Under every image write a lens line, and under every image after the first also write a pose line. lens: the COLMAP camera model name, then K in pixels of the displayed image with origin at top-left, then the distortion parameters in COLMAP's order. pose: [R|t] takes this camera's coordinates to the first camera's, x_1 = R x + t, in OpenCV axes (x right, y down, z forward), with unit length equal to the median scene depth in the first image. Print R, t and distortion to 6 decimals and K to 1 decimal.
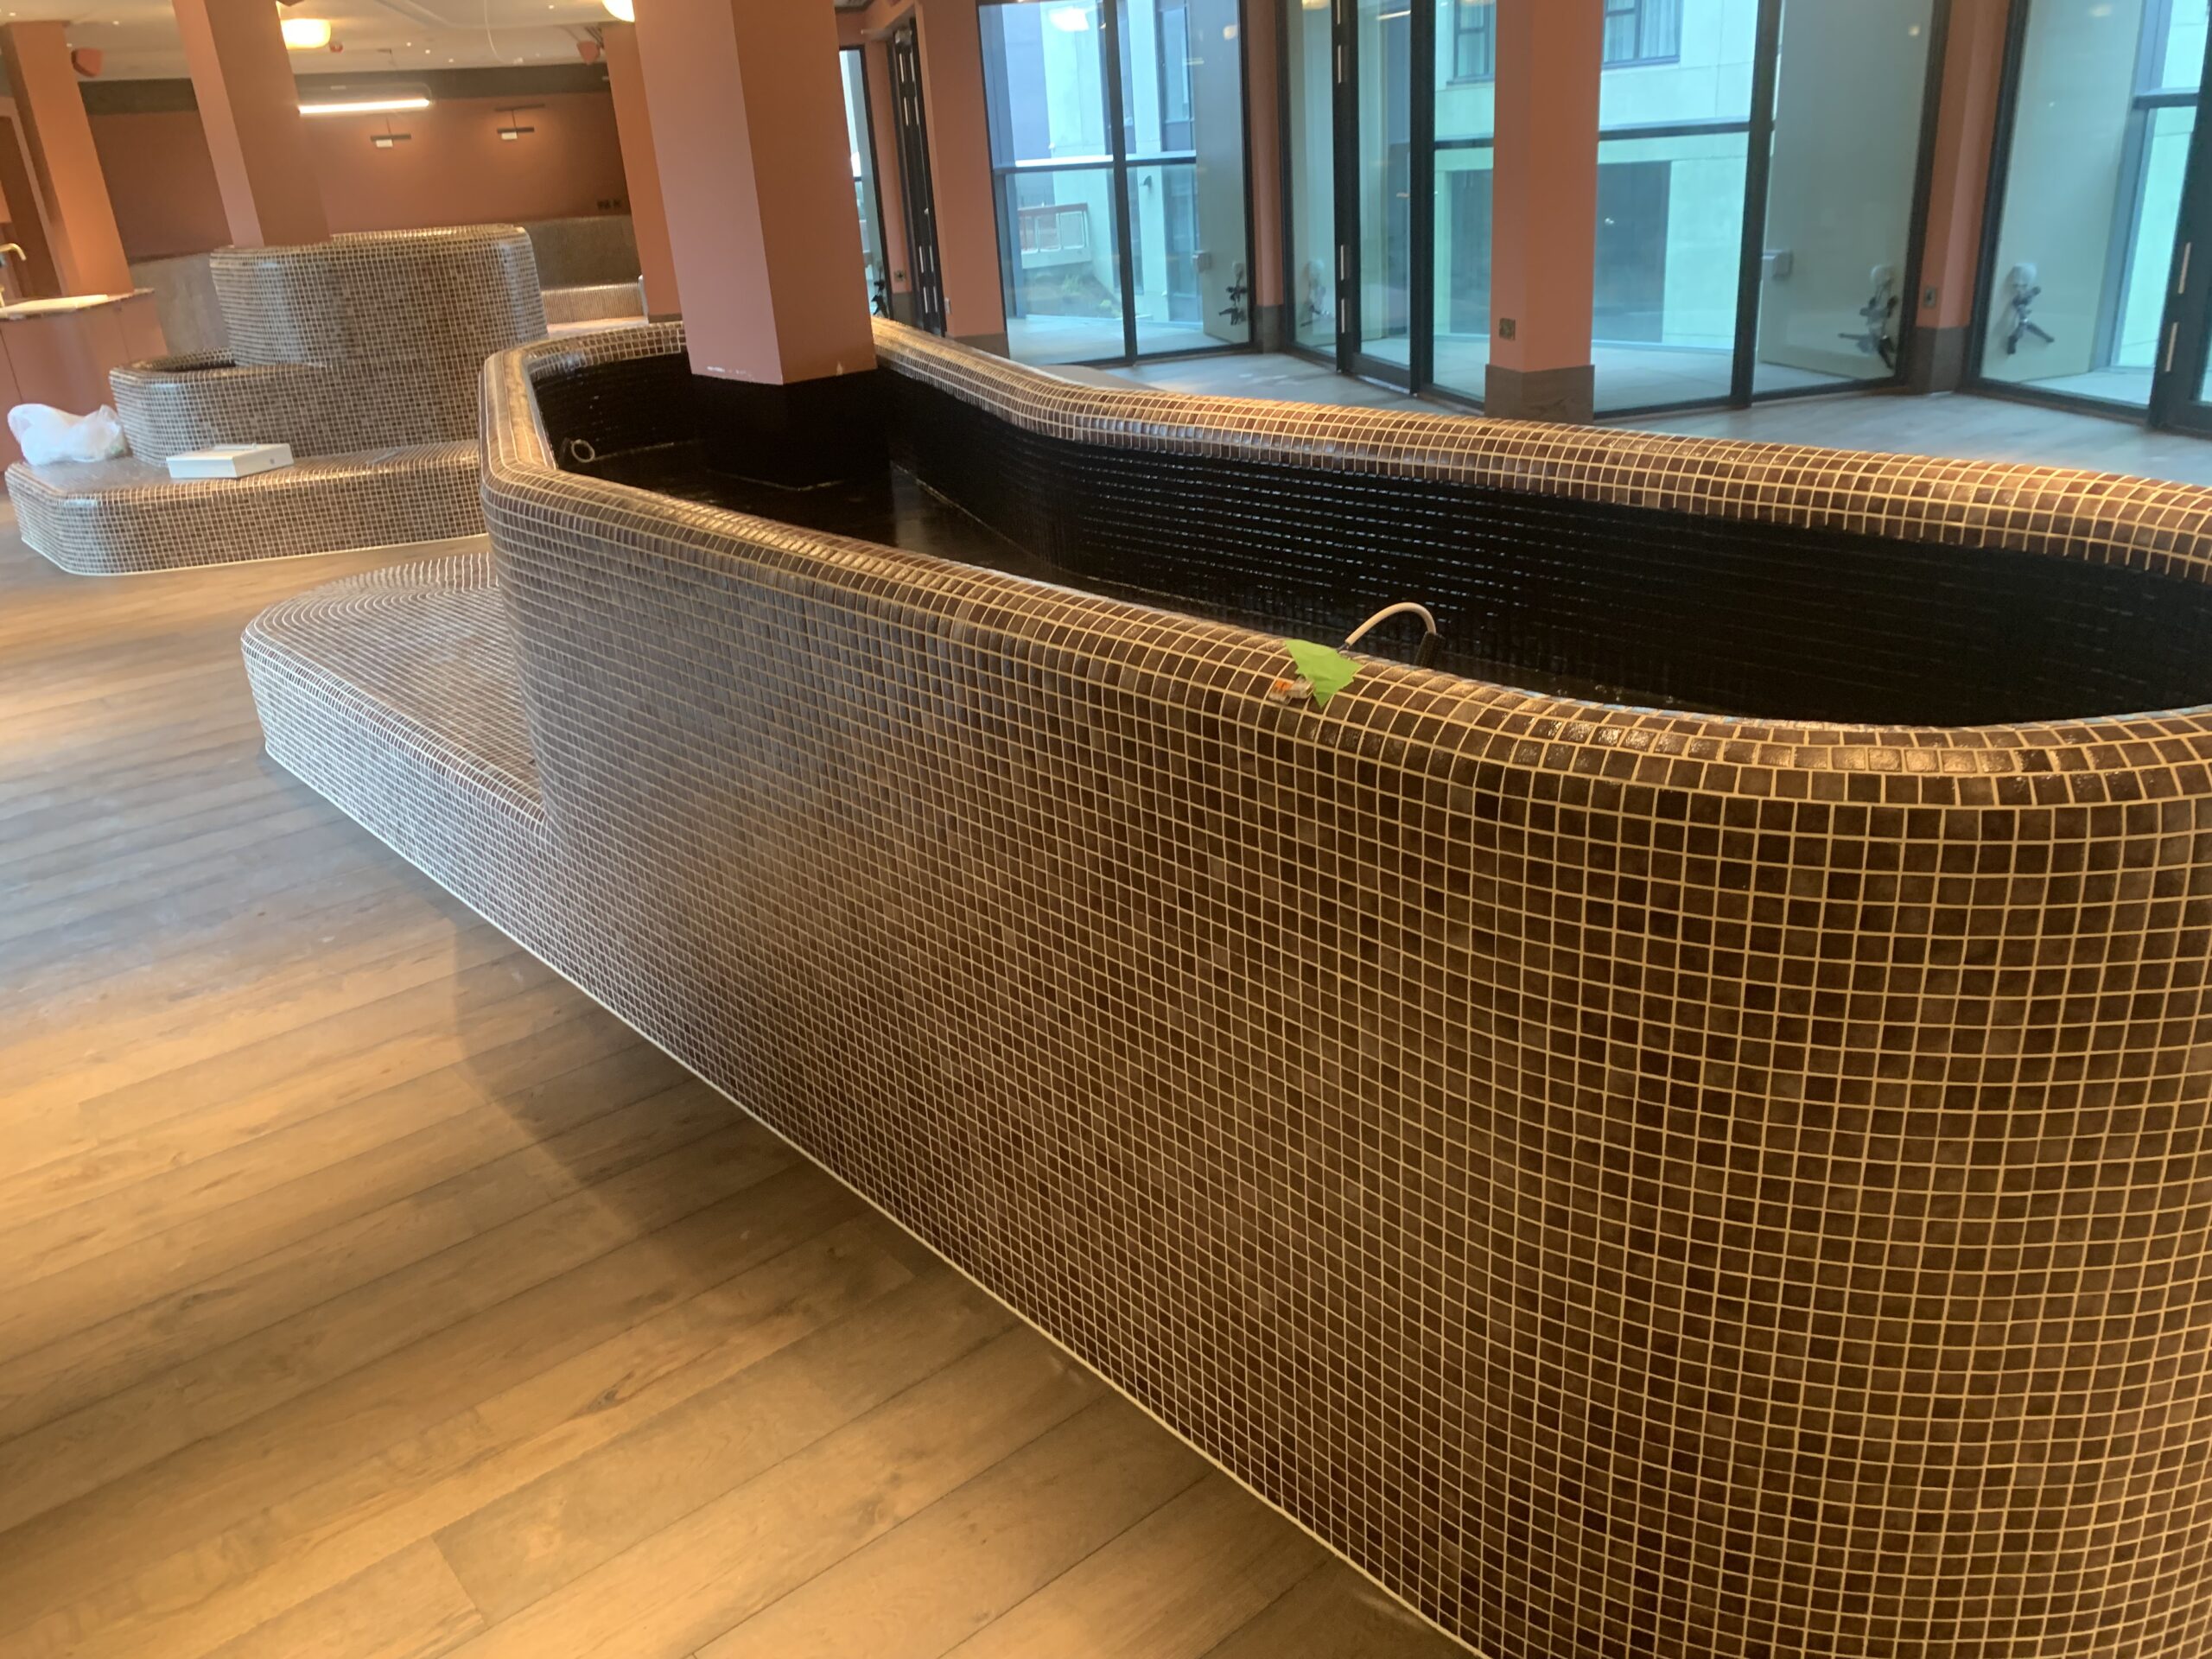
lens RADIAL K [[1751.4, 0, 1104.0], [0, 1751.4, 821.2], [0, 0, 1]] dist [0.035072, -0.026920]
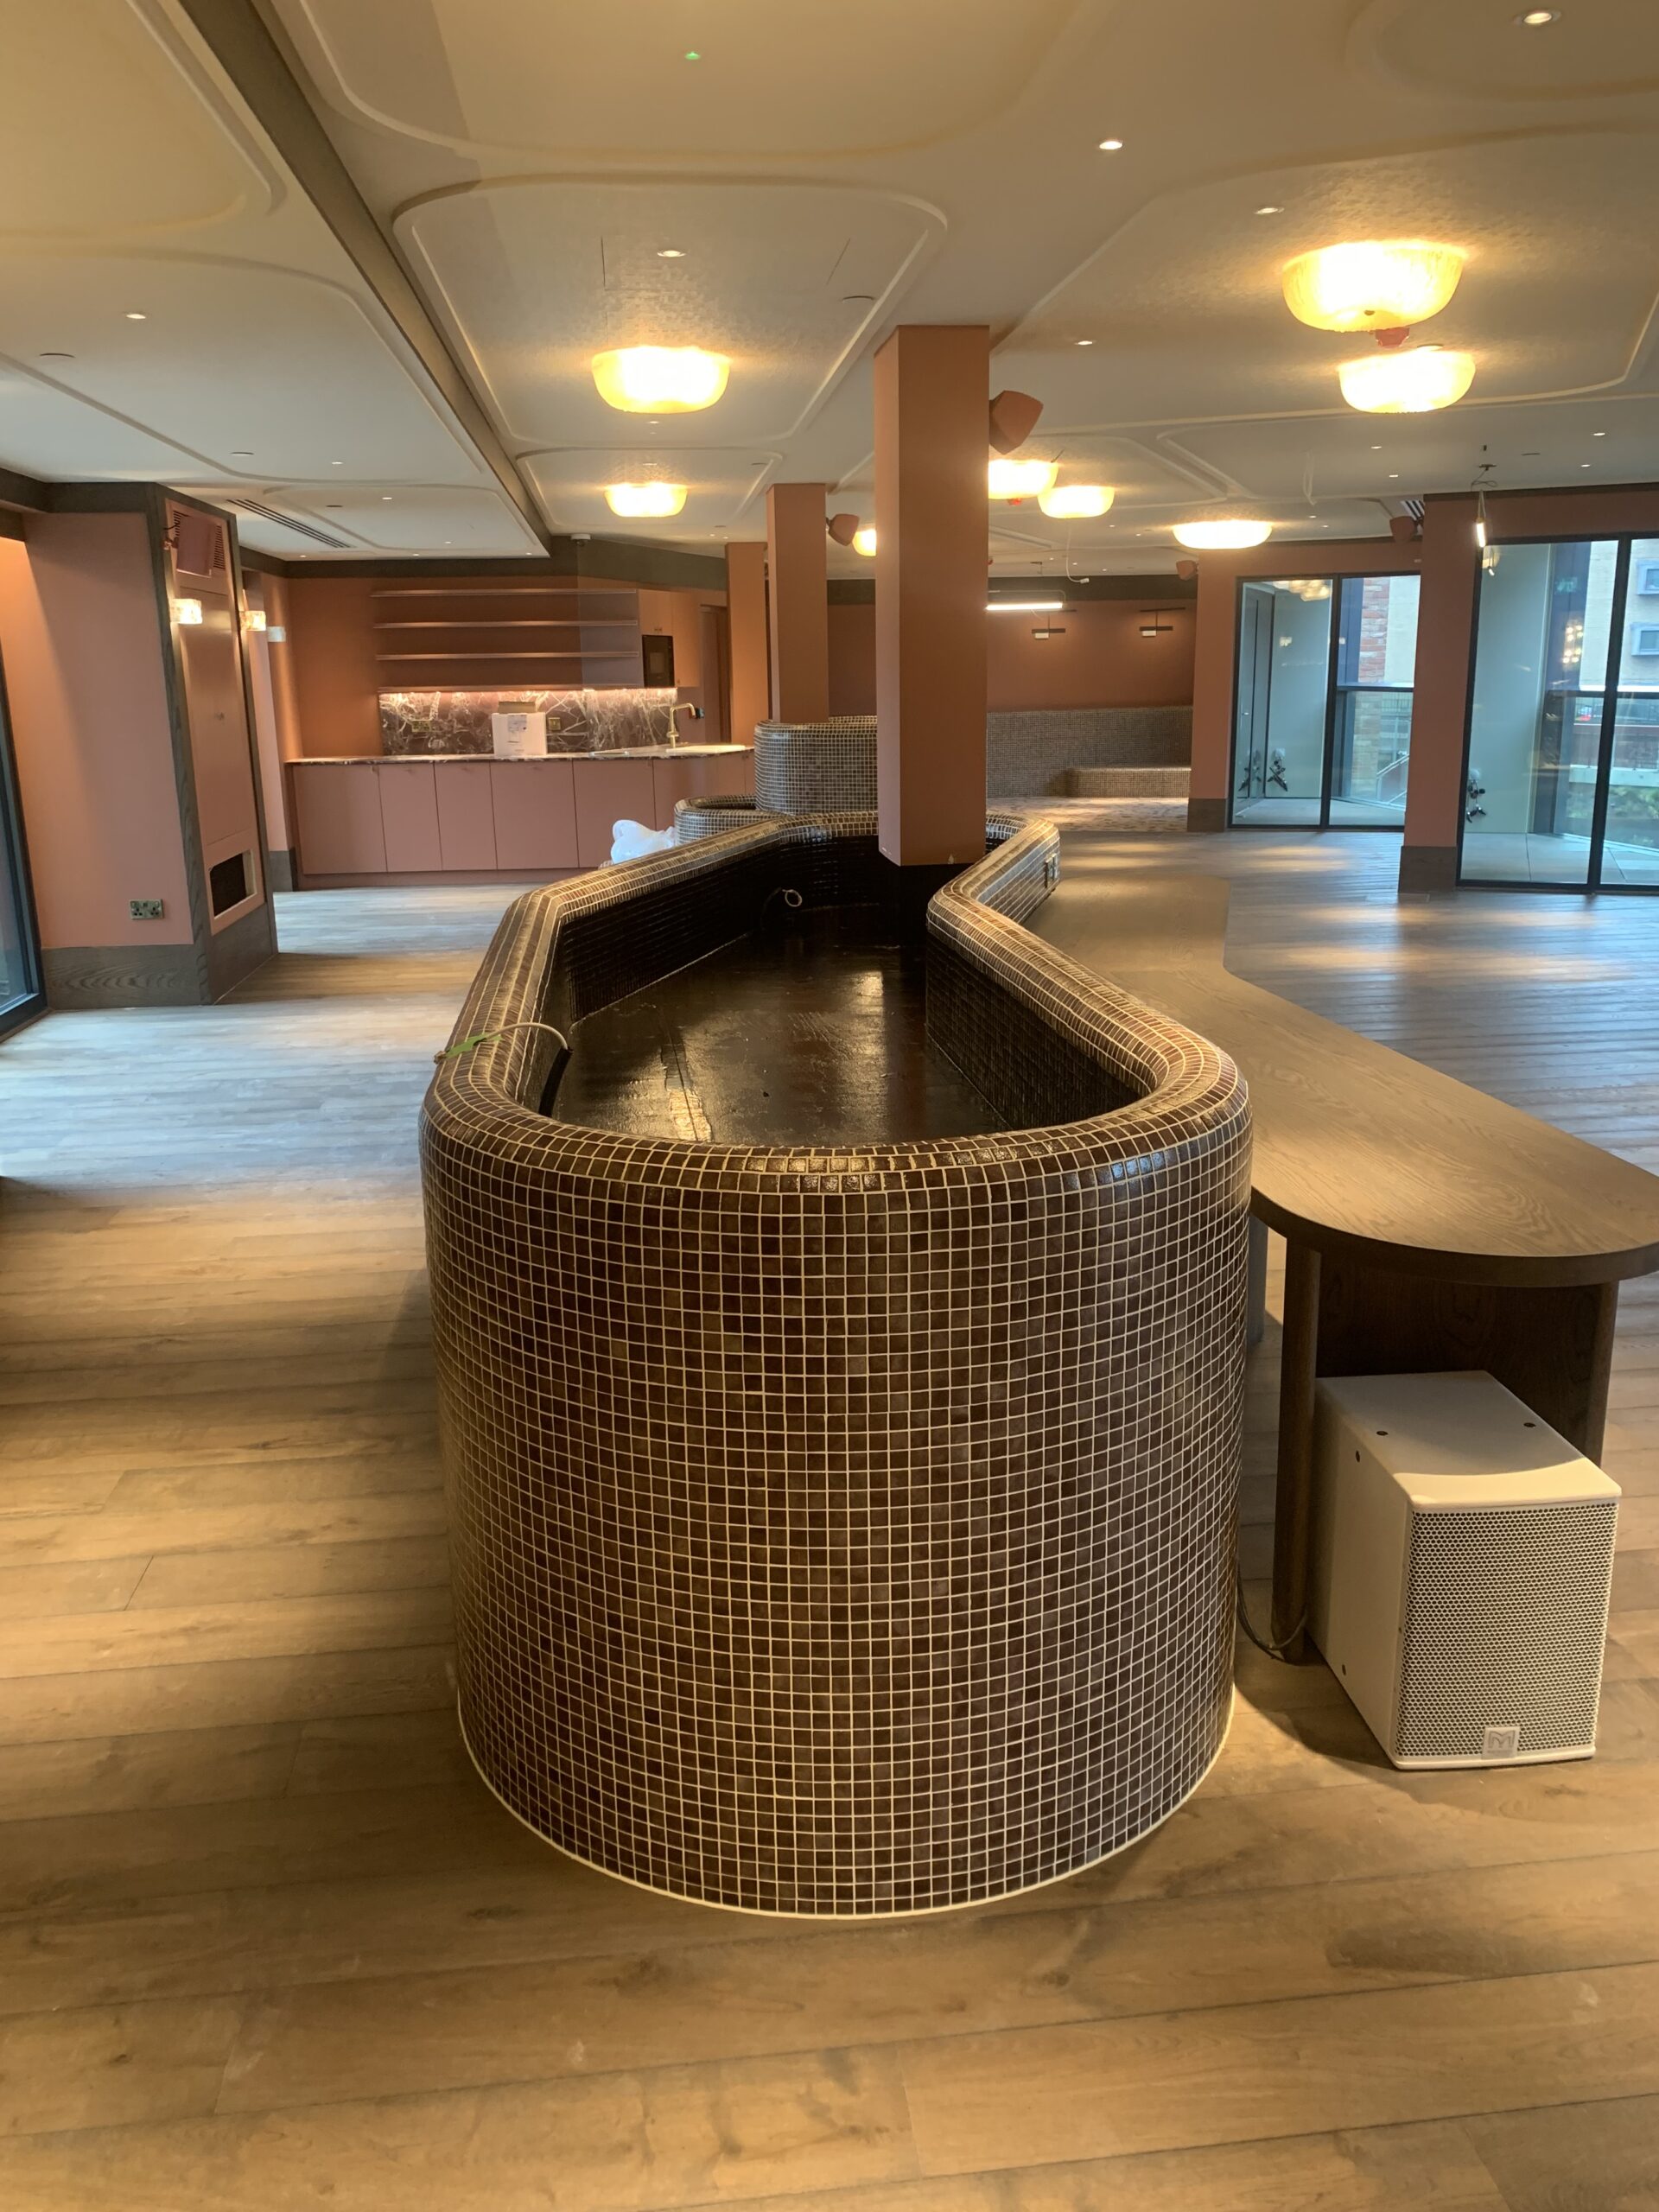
lens RADIAL K [[1751.4, 0, 833.3], [0, 1751.4, 1117.5], [0, 0, 1]] dist [0.035072, -0.026920]
pose [[0.834872, 0.194962, -0.514761, 0.669299], [-0.241692, 0.970041, -0.024594, -0.040037], [0.494544, 0.144946, 0.856981, -0.132174]]
